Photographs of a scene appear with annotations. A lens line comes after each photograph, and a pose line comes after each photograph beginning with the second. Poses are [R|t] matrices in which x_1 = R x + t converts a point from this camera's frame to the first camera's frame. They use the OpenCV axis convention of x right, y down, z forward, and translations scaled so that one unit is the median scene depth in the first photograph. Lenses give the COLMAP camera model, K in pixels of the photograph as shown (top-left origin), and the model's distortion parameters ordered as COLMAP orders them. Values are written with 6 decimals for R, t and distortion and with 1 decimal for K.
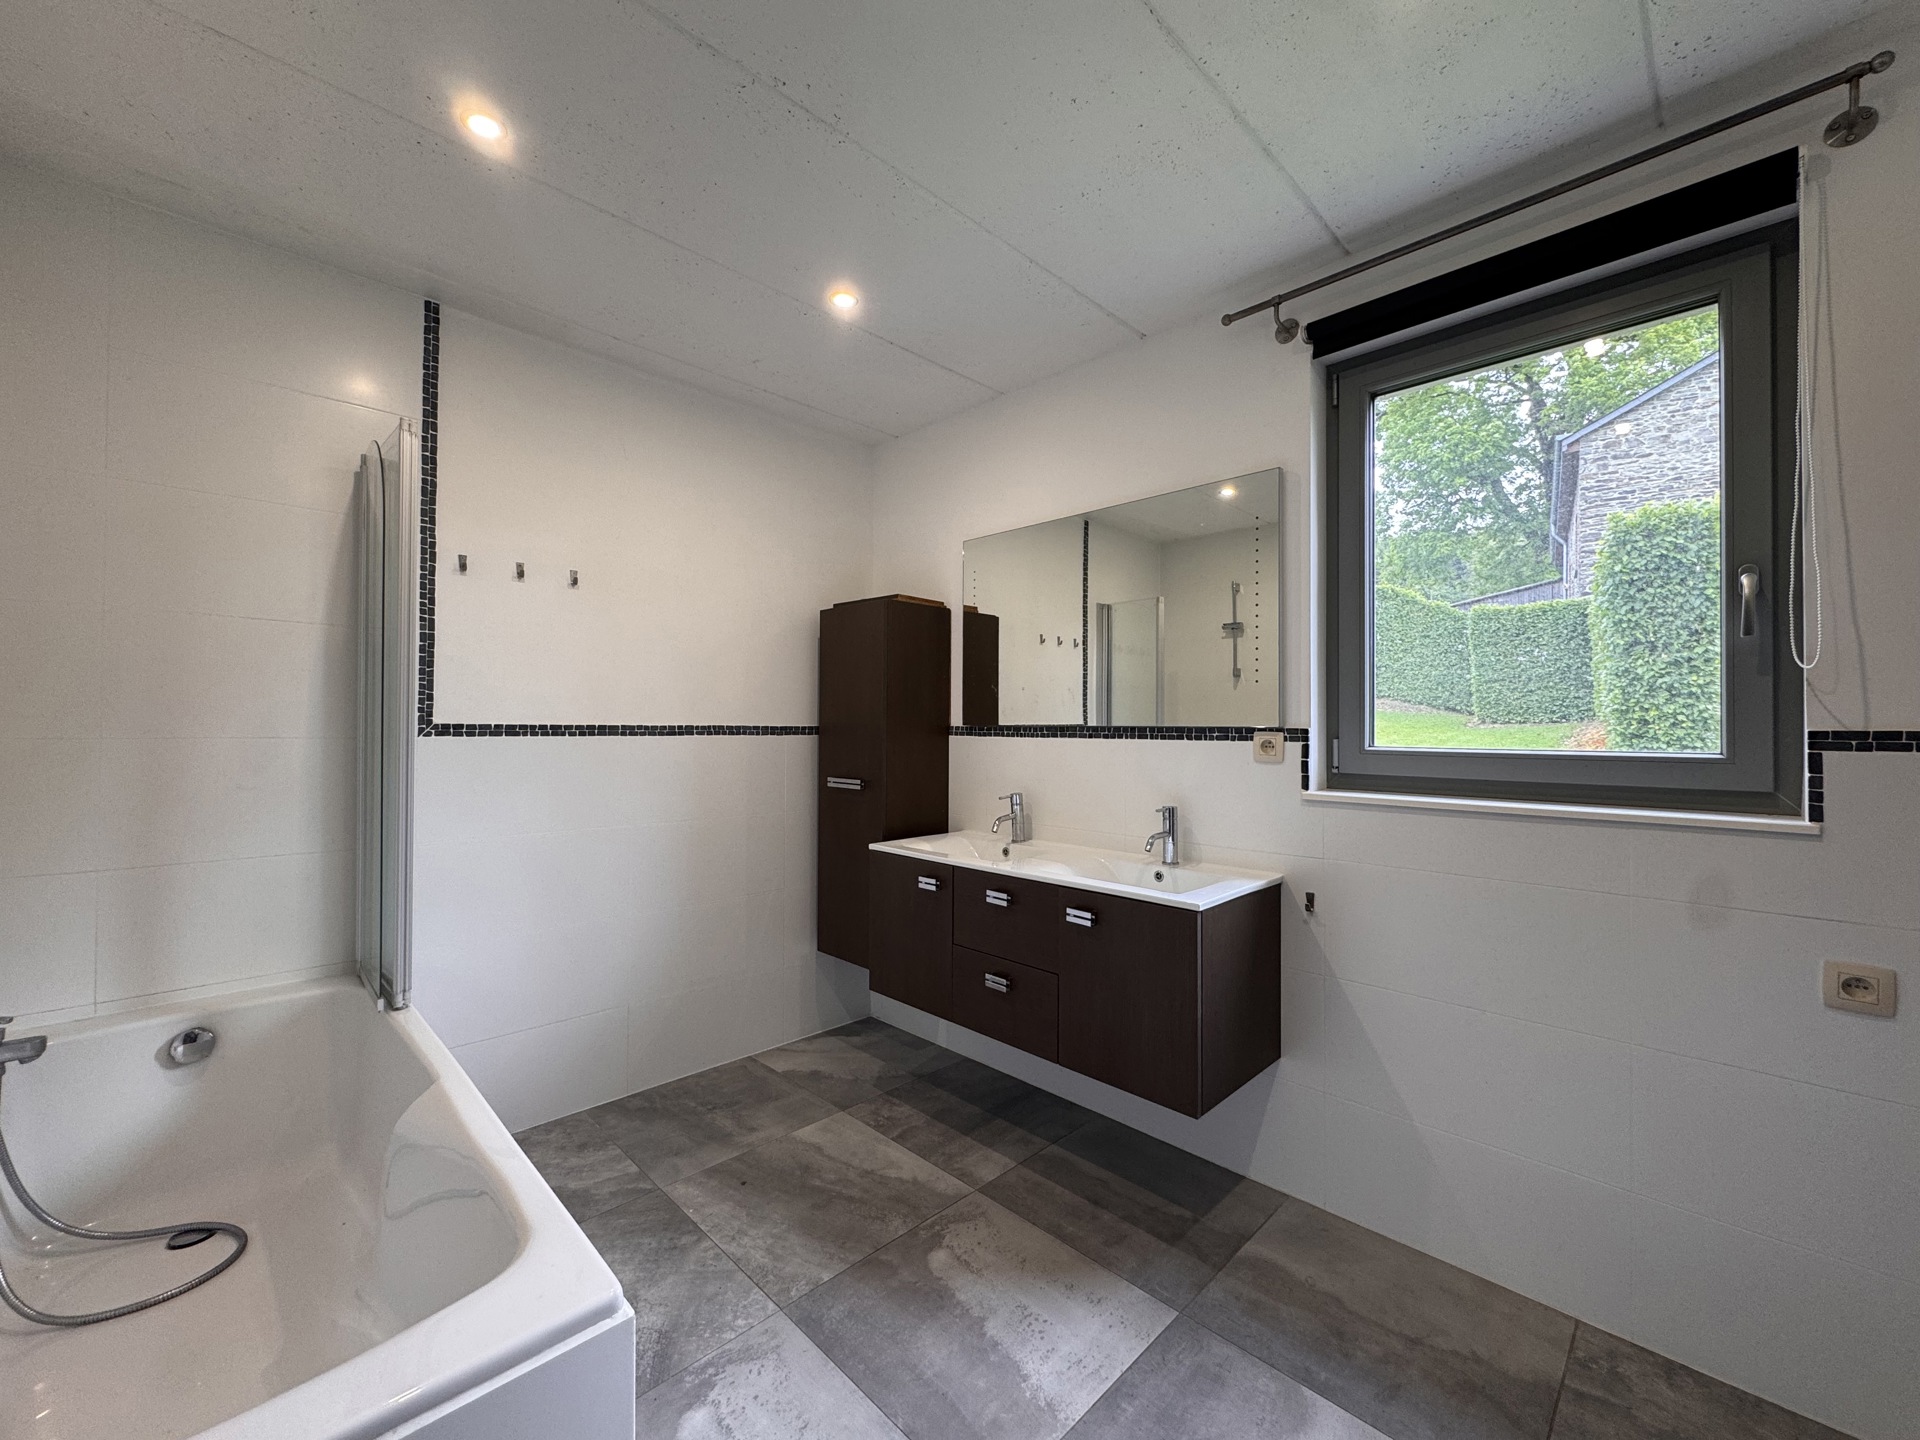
lens RADIAL K [[765.5, 0, 960.0], [0, 765.5, 717.1], [0, 0, 1]] dist [-0.001384, 0.000015]
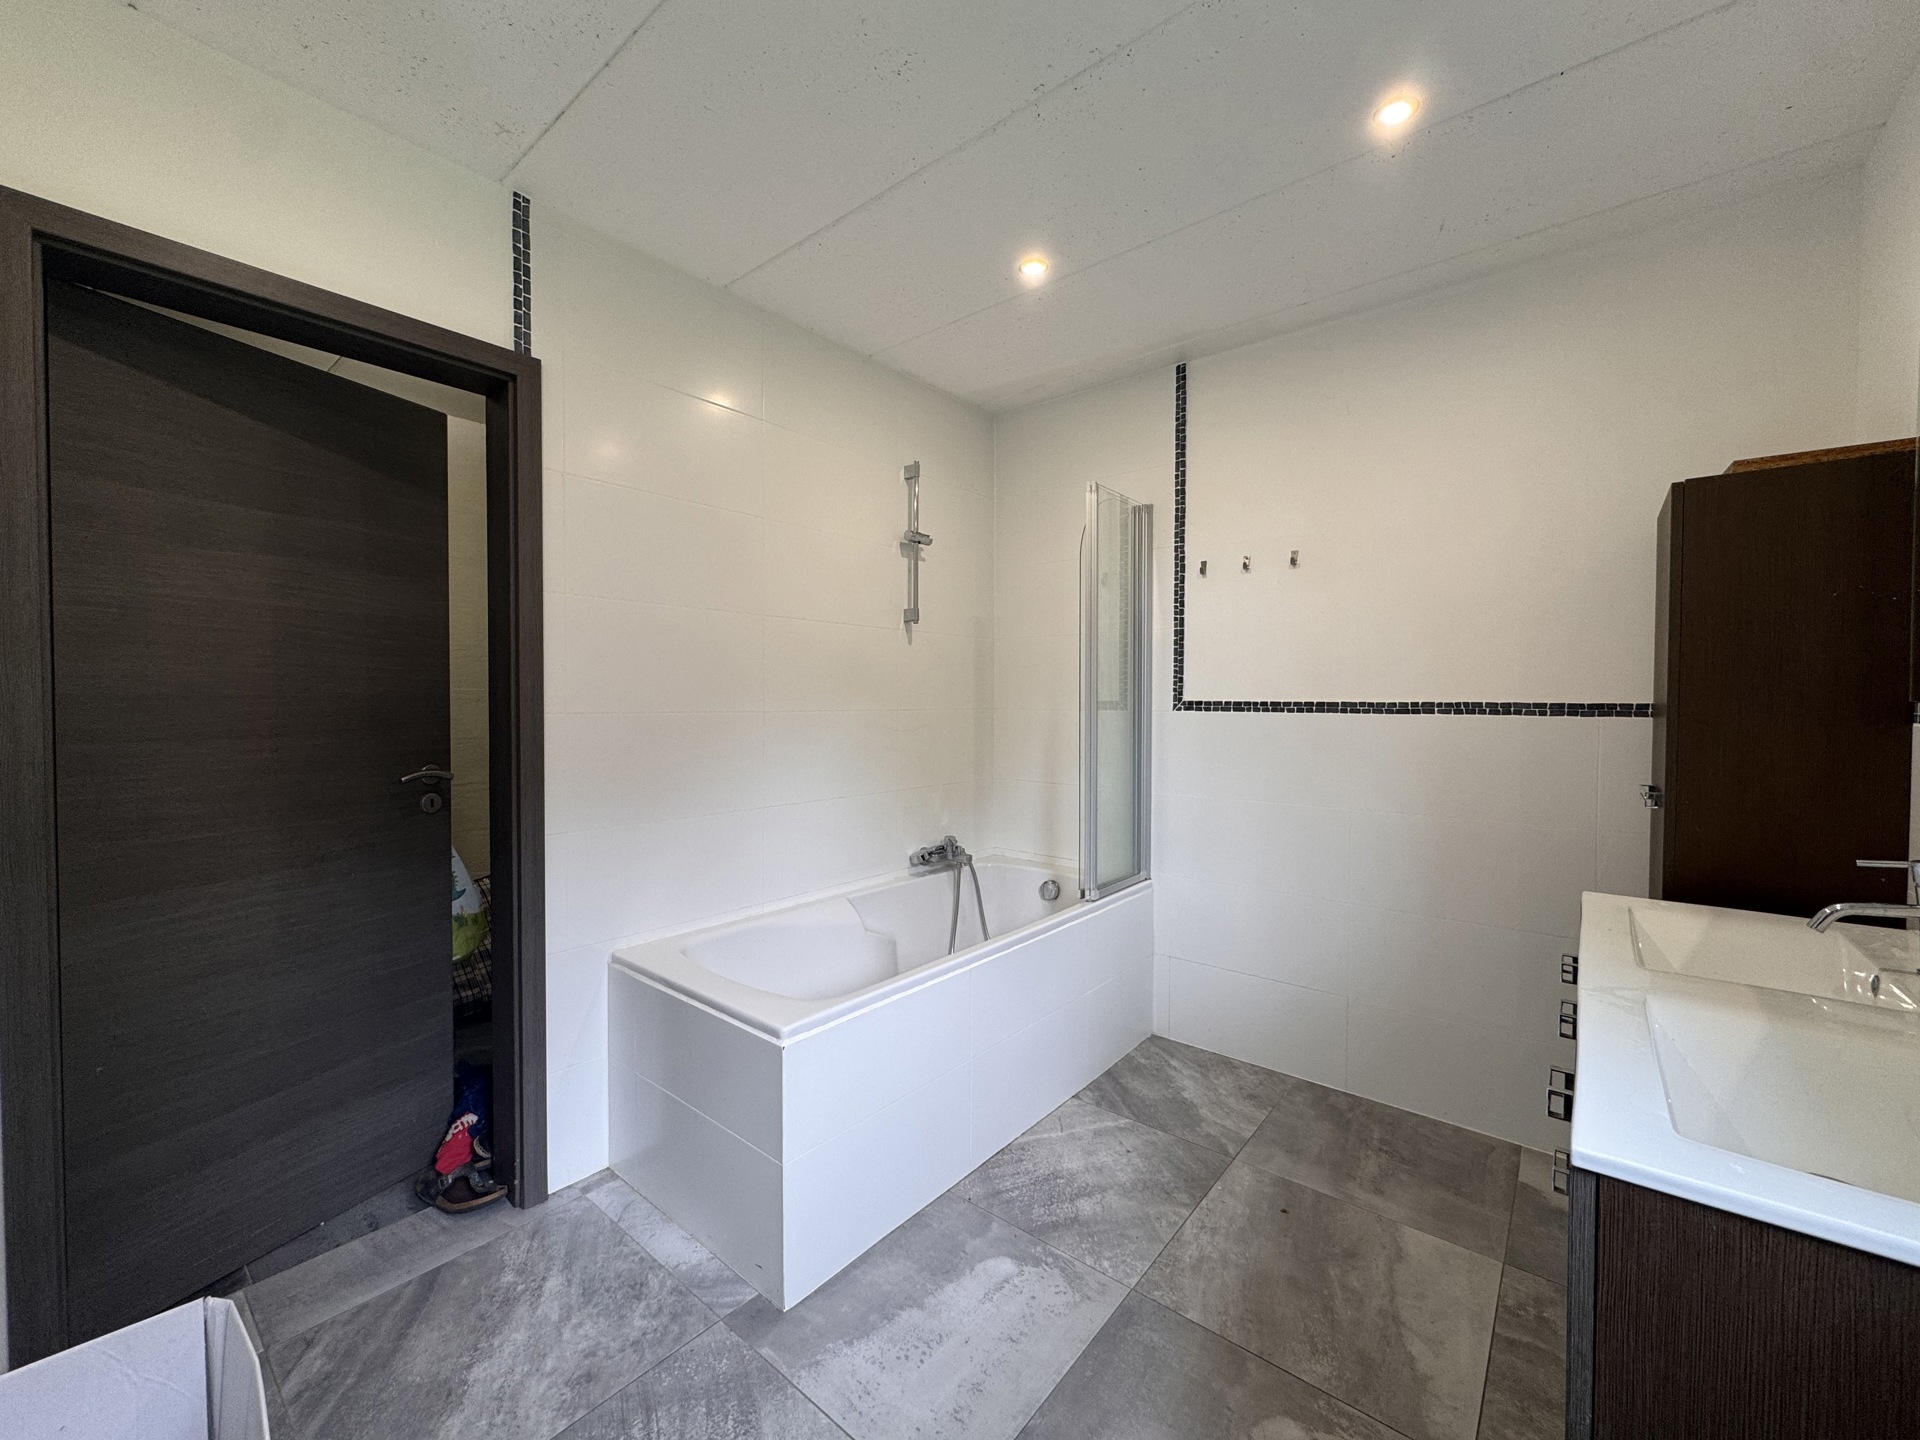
lens RADIAL K [[765.5, 0, 960.0], [0, 765.5, 717.1], [0, 0, 1]] dist [-0.001384, 0.000015]
pose [[0.094946, 0.017083, -0.995336, 0.534139], [0.009113, 0.999796, 0.018028, 0.009349], [0.995441, -0.010782, 0.094771, 0.512797]]
